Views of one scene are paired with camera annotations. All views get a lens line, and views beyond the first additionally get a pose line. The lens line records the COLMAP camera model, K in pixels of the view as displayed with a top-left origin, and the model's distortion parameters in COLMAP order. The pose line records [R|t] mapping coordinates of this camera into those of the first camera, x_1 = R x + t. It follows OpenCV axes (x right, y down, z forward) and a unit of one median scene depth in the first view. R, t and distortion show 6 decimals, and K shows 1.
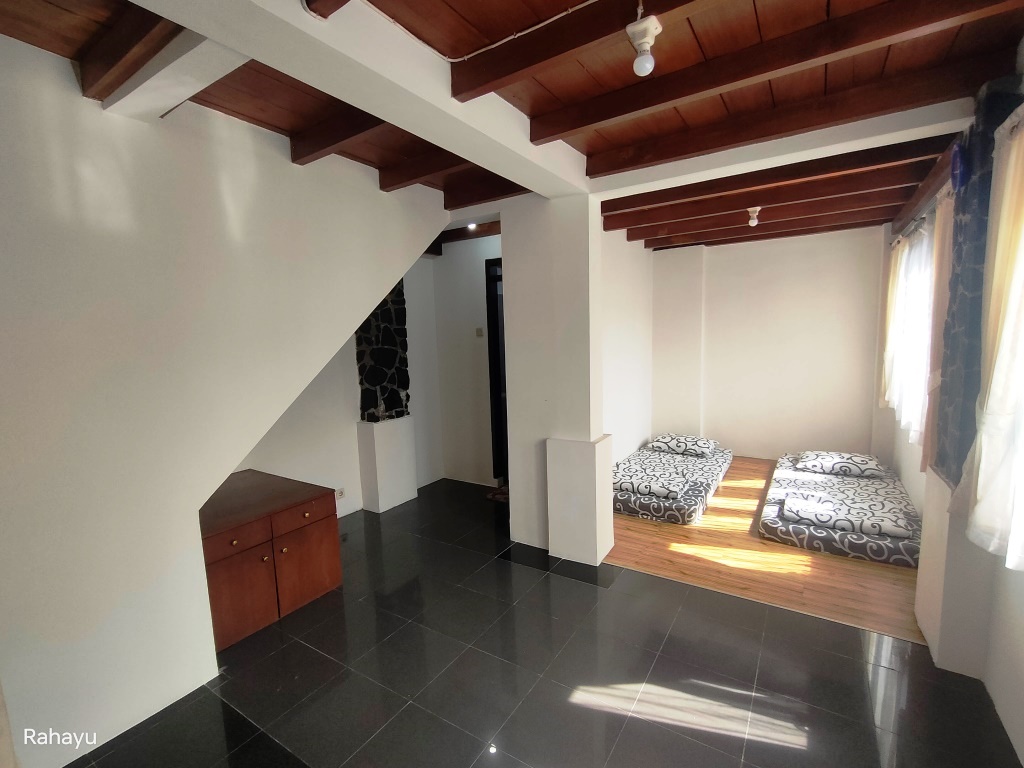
lens RADIAL K [[468.2, 0, 512.1], [0, 468.2, 391.0], [0, 0, 1]] dist [0.000084, 0.000984]
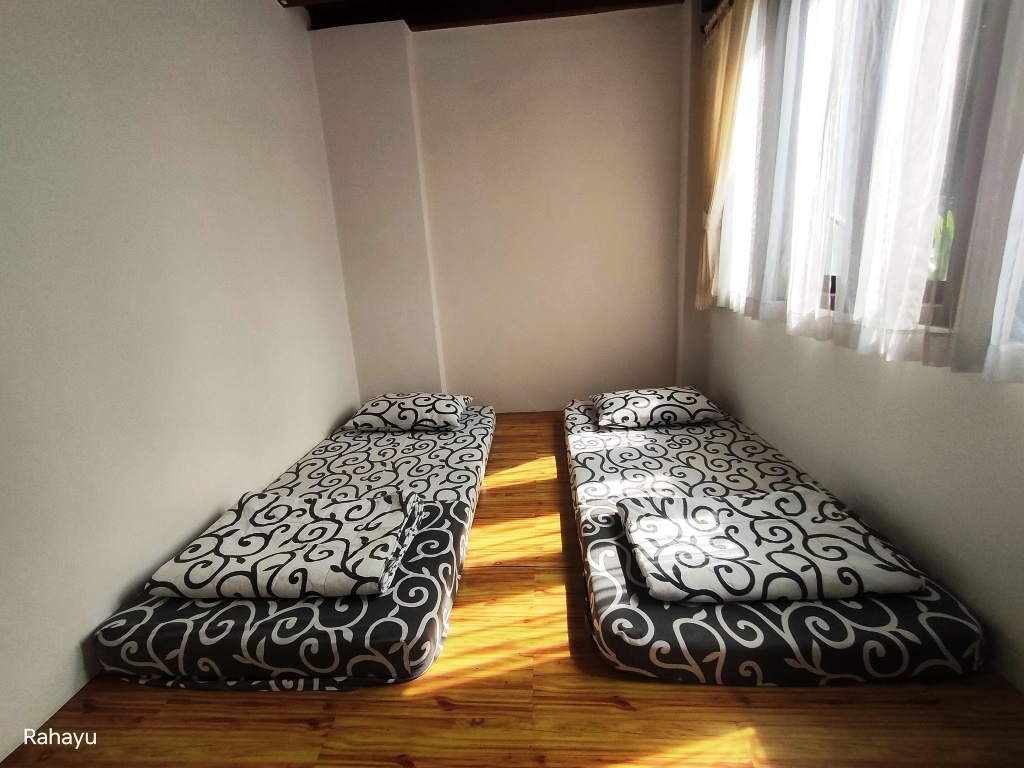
lens RADIAL K [[468.2, 0, 512.1], [0, 468.2, 391.0], [0, 0, 1]] dist [0.000084, 0.000984]
pose [[0.868148, -0.148053, 0.473708, 0.262634], [0.094483, 0.986316, 0.135109, 0.035715], [-0.487229, -0.072537, 0.870256, 0.586924]]
